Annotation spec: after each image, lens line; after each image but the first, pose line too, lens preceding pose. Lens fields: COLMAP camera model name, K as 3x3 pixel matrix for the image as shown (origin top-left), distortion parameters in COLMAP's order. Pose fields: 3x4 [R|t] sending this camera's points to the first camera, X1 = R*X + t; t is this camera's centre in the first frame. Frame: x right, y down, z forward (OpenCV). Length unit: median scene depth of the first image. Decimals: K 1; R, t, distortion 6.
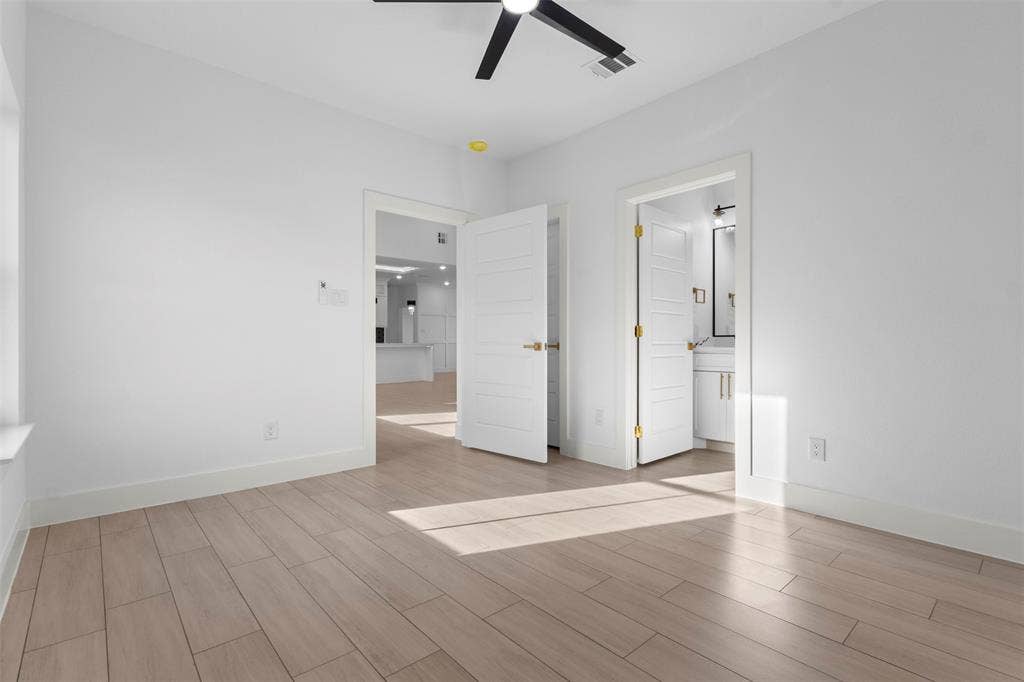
lens RADIAL K [[476.7, 0, 513.2], [0, 476.7, 339.4], [0, 0, 1]] dist [0.003854, 0.000128]
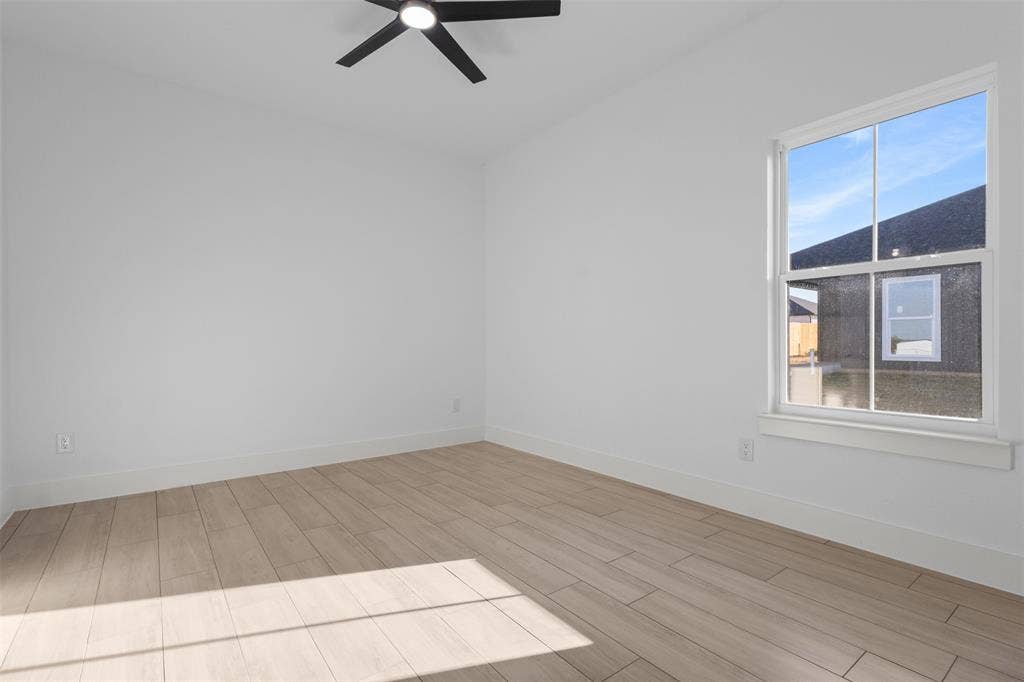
lens RADIAL K [[476.7, 0, 513.2], [0, 476.7, 340.9], [0, 0, 1]] dist [0.003854, 0.000128]
pose [[-0.996707, 0.003594, 0.081014, -0.260138], [0.003639, 0.999993, 0.000408, 0.000630], [-0.081012, 0.000702, -0.996713, 1.898015]]
